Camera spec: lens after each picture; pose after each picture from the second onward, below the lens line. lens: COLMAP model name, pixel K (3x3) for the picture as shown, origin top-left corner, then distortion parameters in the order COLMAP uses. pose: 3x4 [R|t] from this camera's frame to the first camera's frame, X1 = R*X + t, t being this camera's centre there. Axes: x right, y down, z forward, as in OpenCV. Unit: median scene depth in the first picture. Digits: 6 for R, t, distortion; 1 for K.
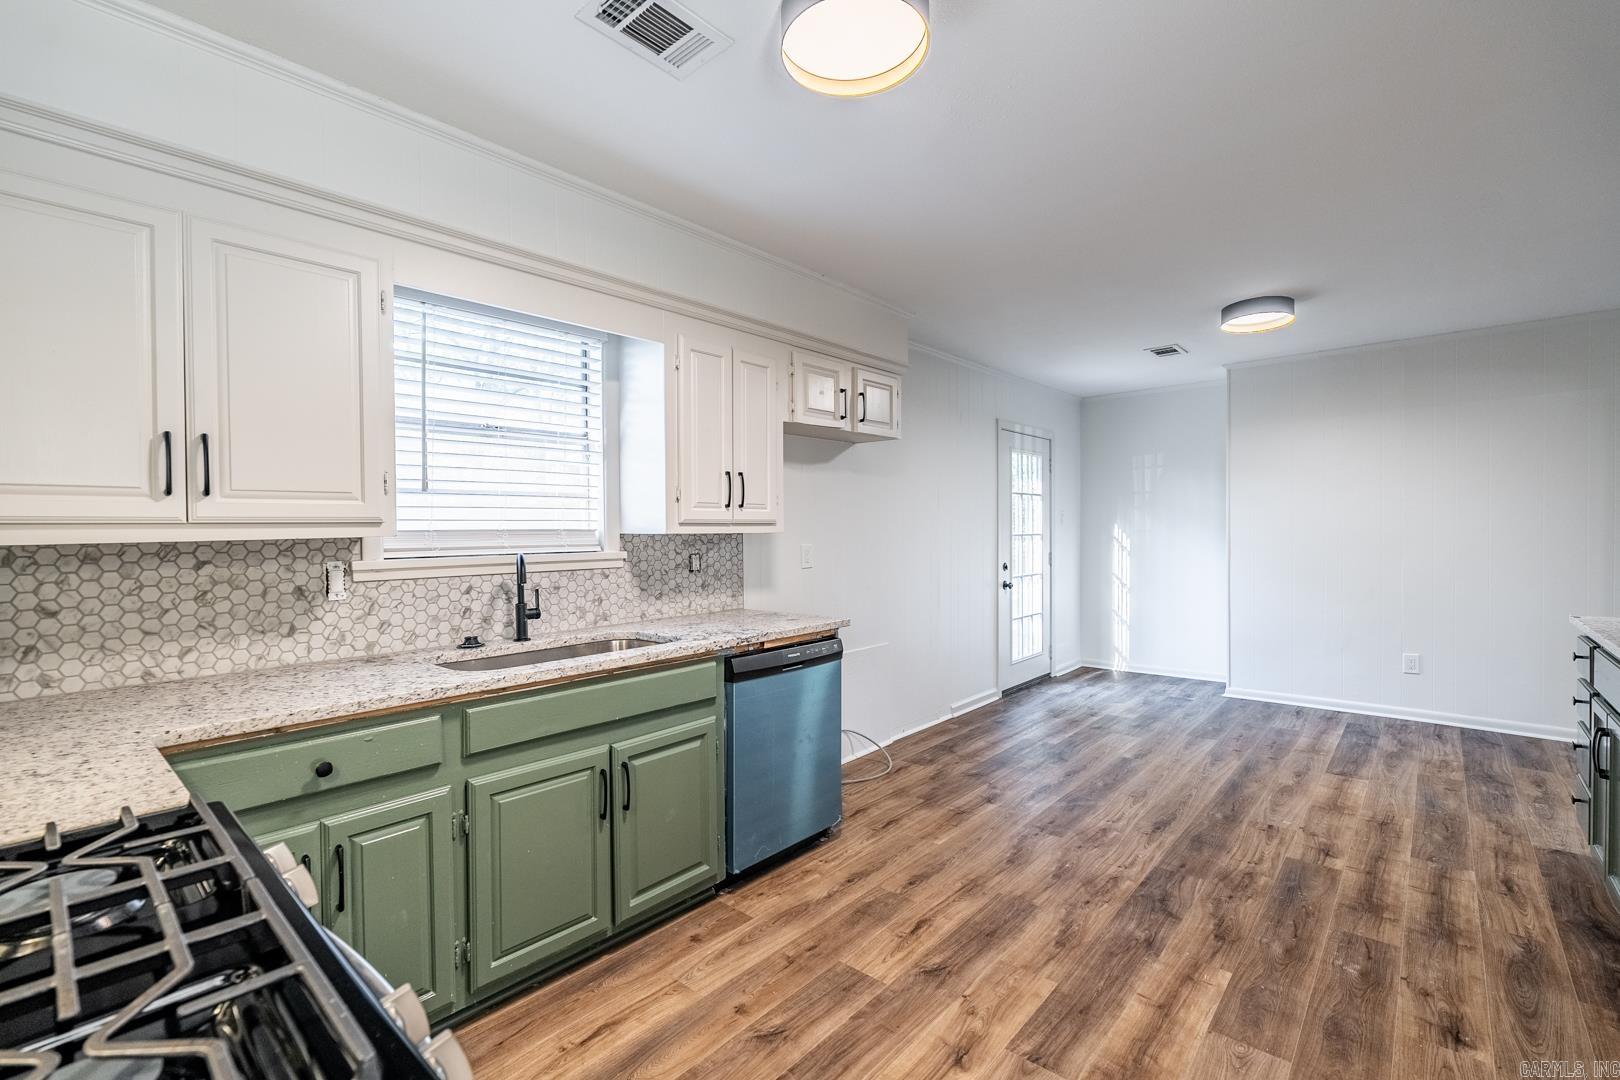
lens RADIAL K [[709.7, 0, 806.9], [0, 709.7, 539.5], [0, 0, 1]] dist [-0.004870, 0.000682]
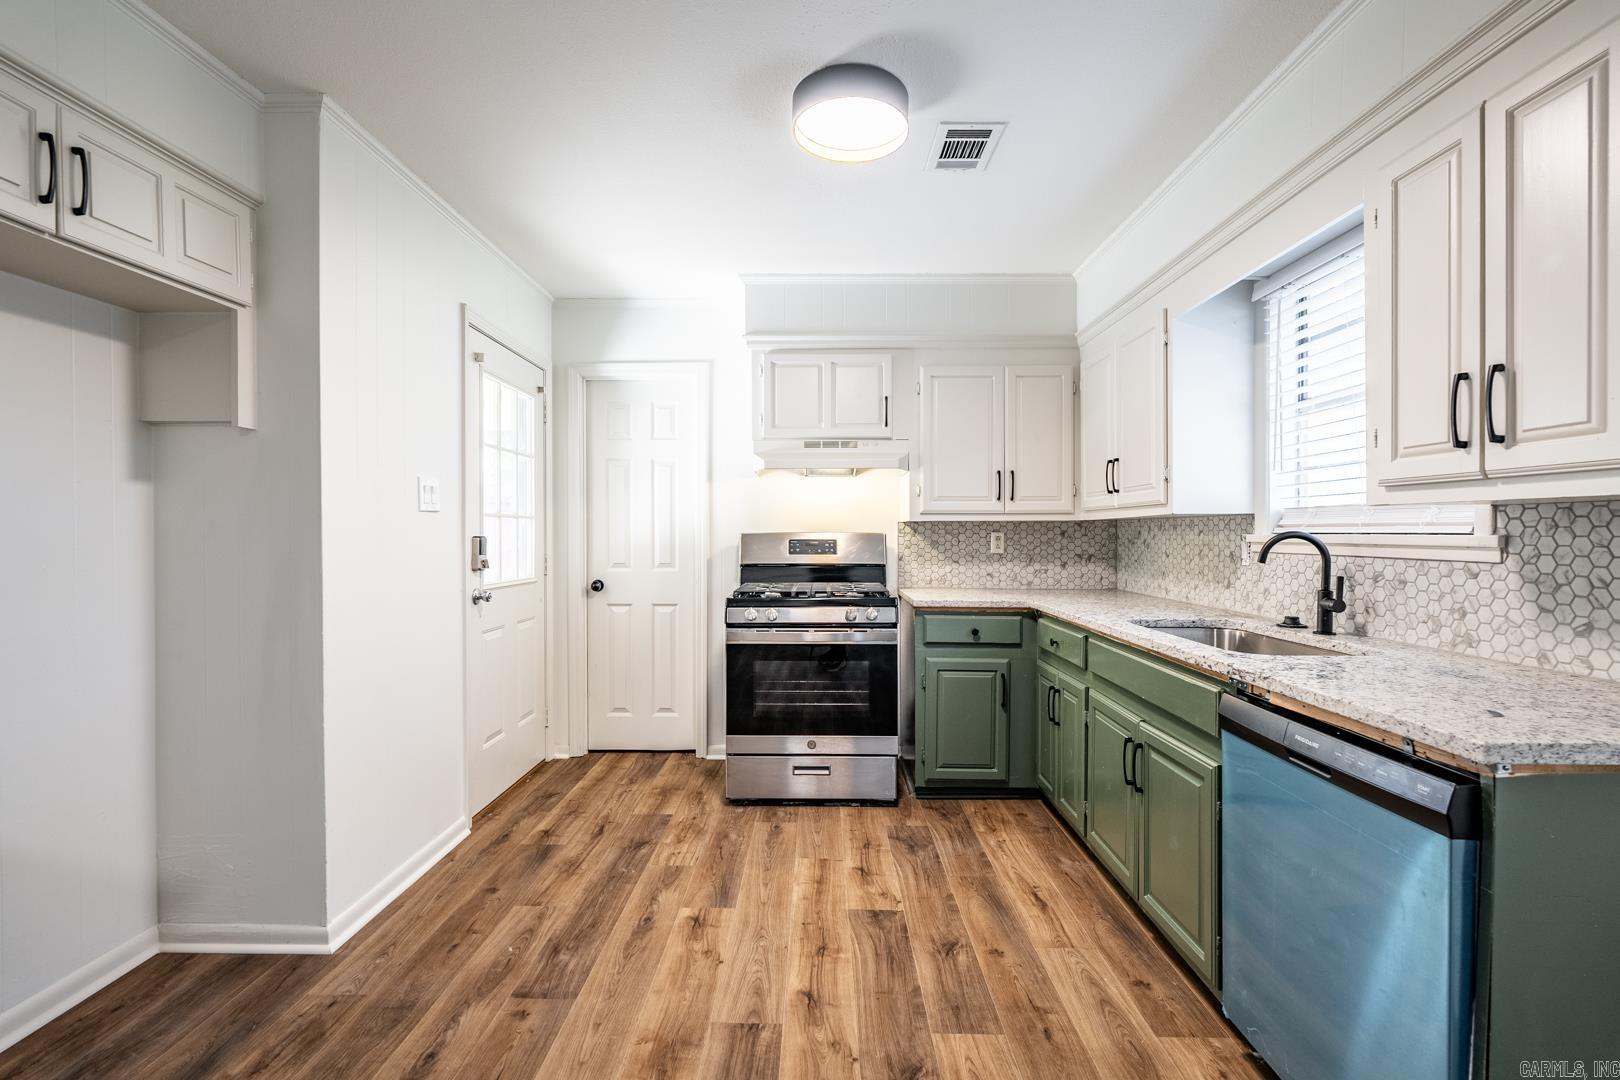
lens RADIAL K [[716.9, 0, 806.9], [0, 716.9, 538.9], [0, 0, 1]] dist [-0.003491, -0.000400]
pose [[-0.756576, 0.019024, -0.653629, 0.576140], [0.001425, 0.999622, 0.027445, 0.003131], [0.653905, 0.019833, -0.756317, 1.133933]]
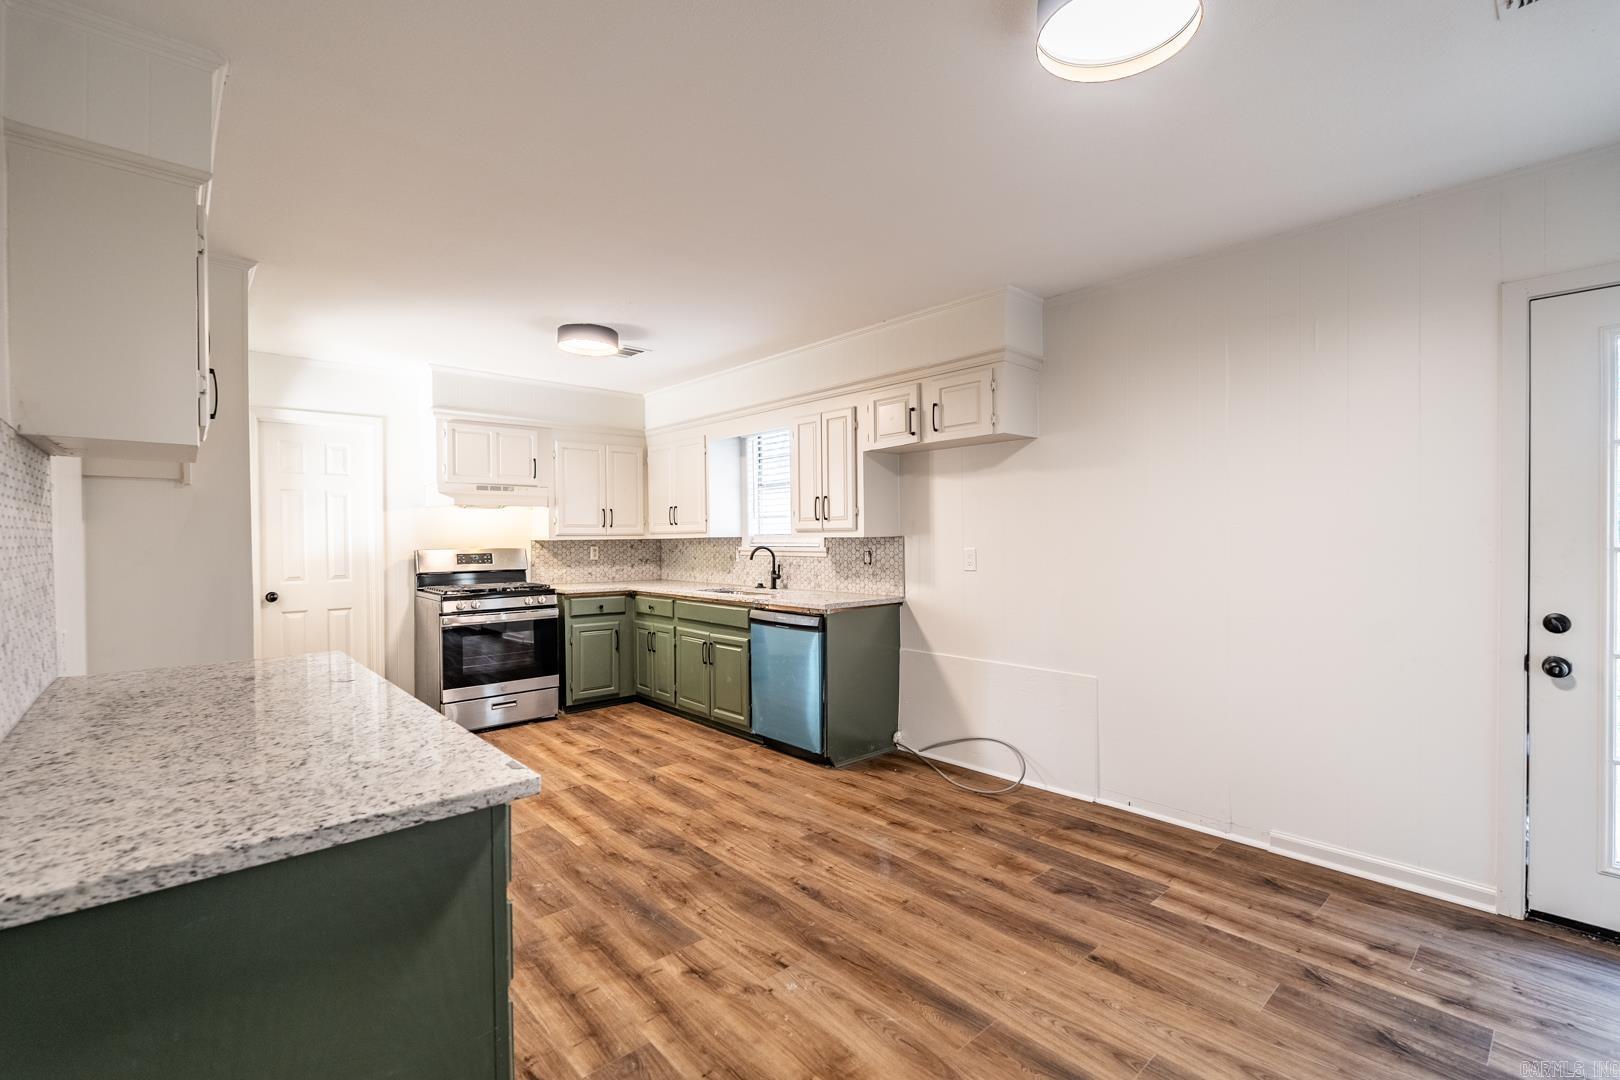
lens RADIAL K [[709.7, 0, 806.9], [0, 709.7, 539.5], [0, 0, 1]] dist [-0.004870, 0.000682]
pose [[-0.109143, 0.017347, -0.993875, 1.472238], [-0.003194, 0.999836, 0.017802, -0.033010], [0.994021, 0.005117, -0.109070, 1.202428]]
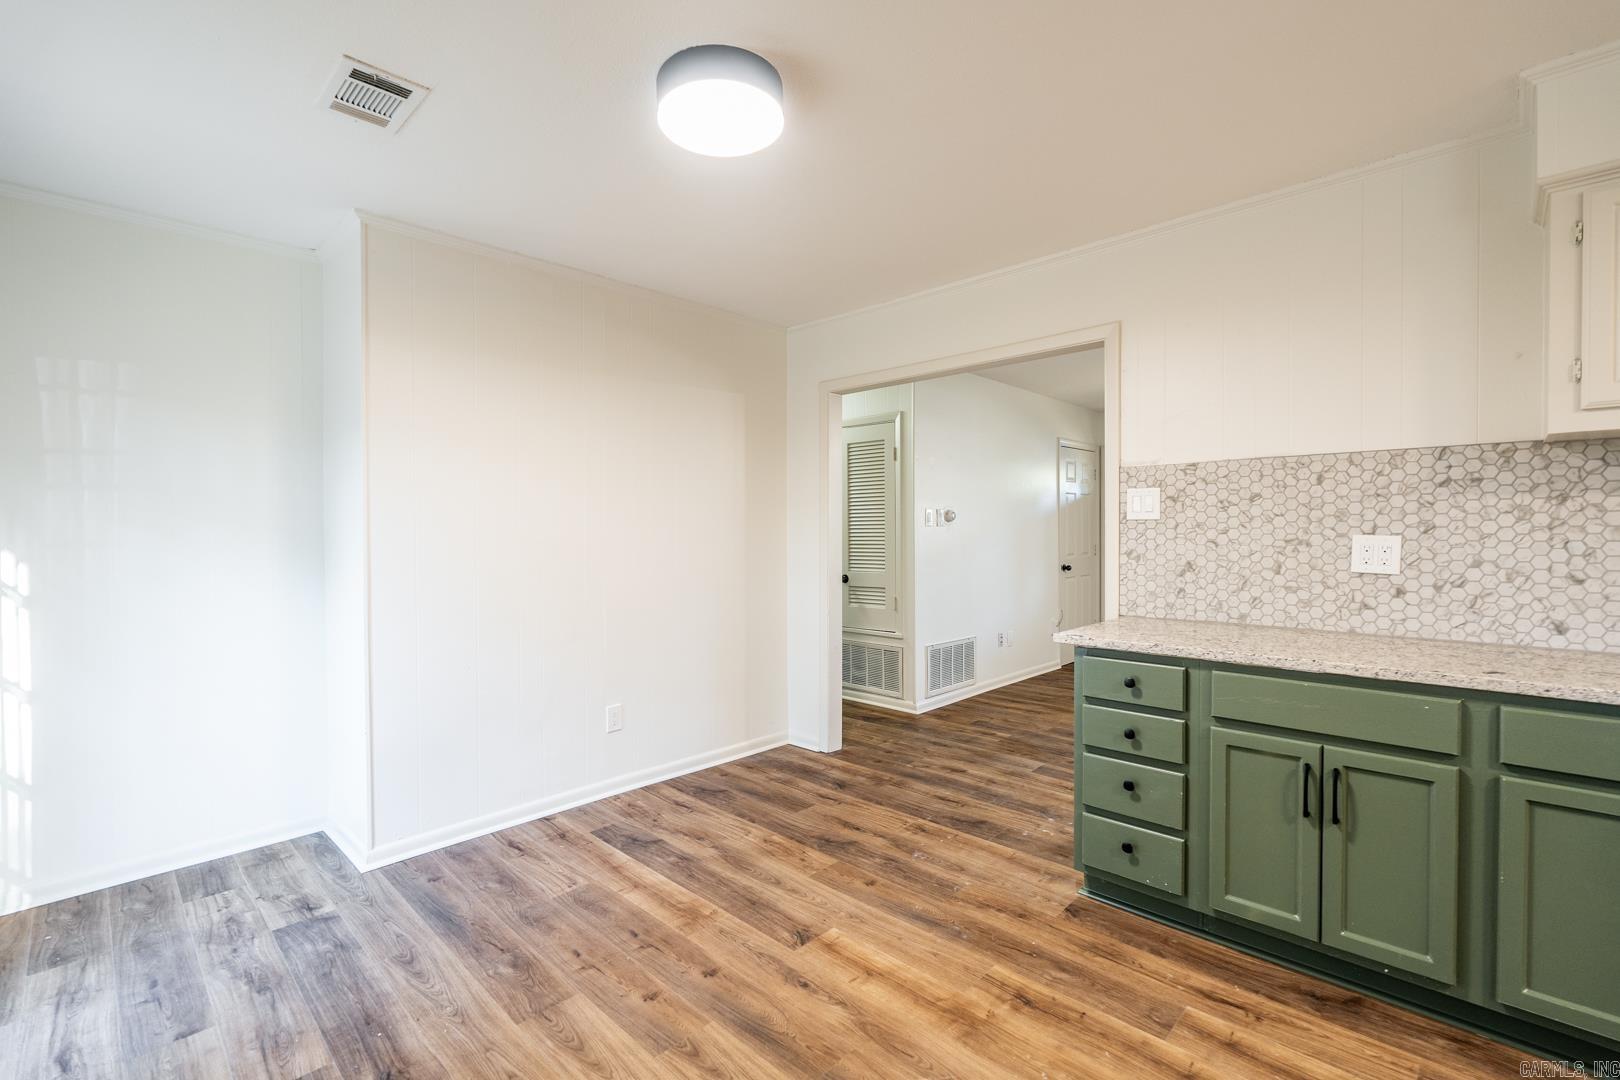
lens RADIAL K [[709.7, 0, 806.9], [0, 709.7, 539.5], [0, 0, 1]] dist [-0.004870, 0.000682]
pose [[0.038877, -0.004098, 0.999236, 0.192803], [0.019820, 0.999798, 0.003329, -0.019124], [-0.999047, 0.019675, 0.038950, 1.279397]]
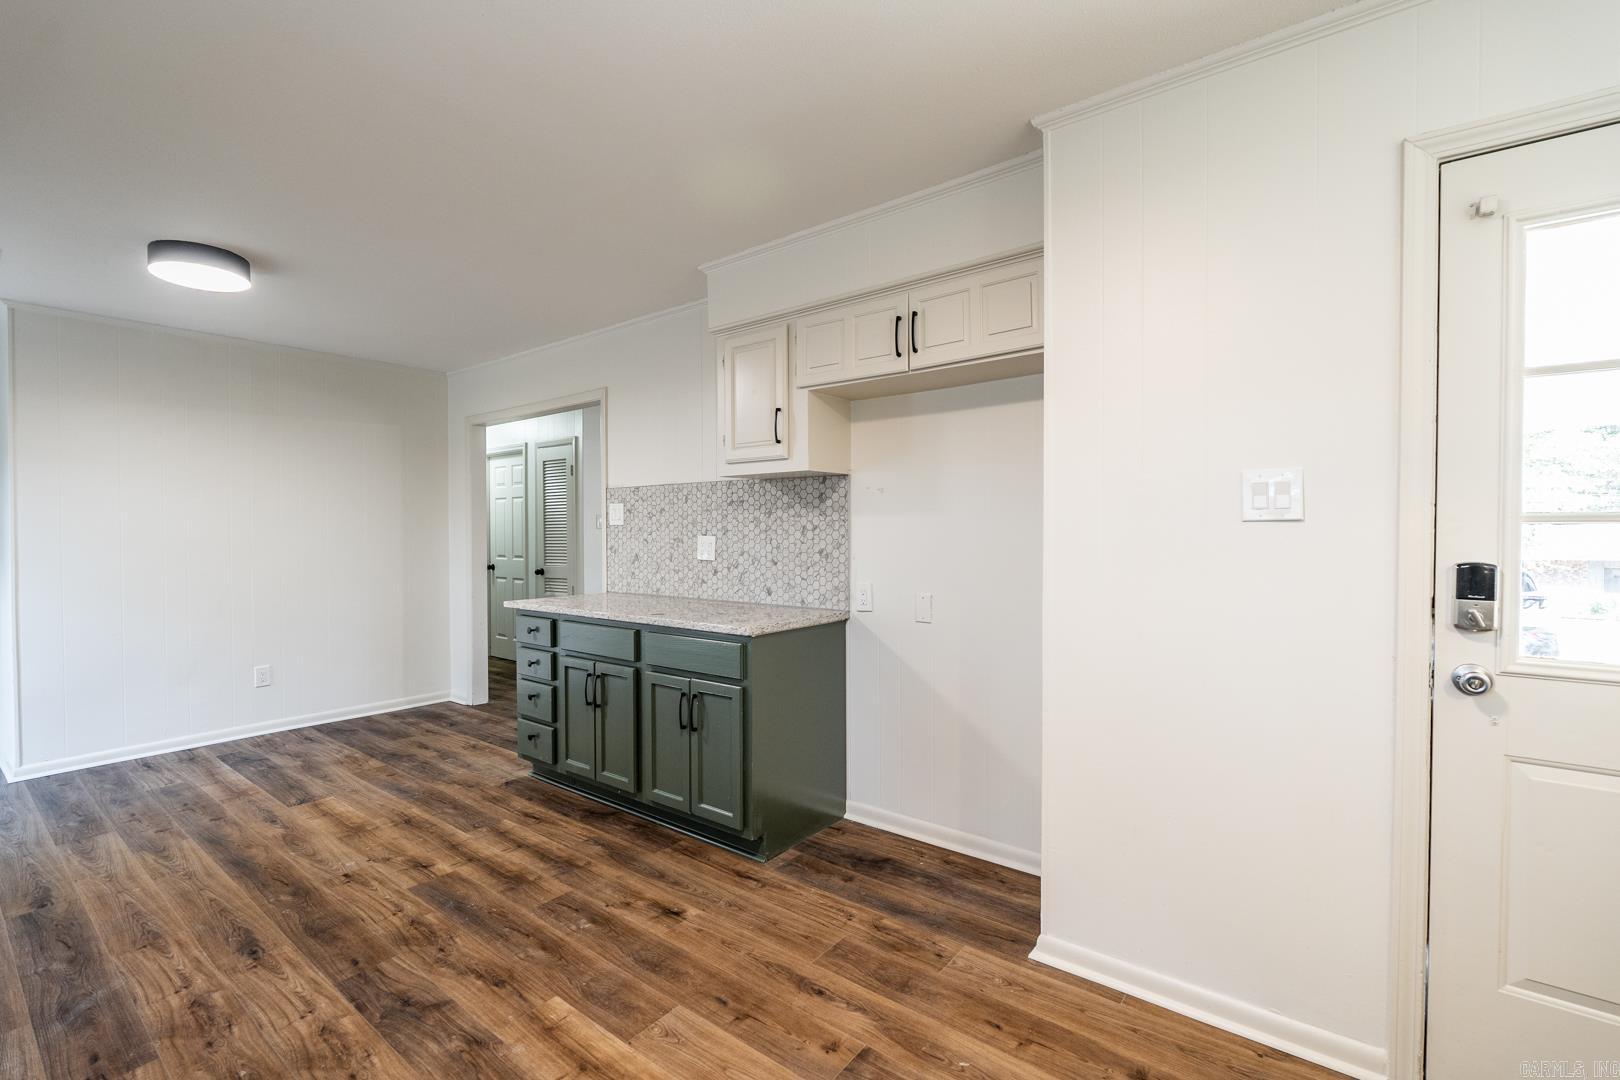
lens RADIAL K [[709.7, 0, 806.9], [0, 709.7, 539.5], [0, 0, 1]] dist [-0.004870, 0.000682]
pose [[-0.068142, -0.002125, 0.997673, -0.280250], [0.019890, 0.999796, 0.003488, -0.001753], [-0.997477, 0.020081, -0.068086, 0.528994]]
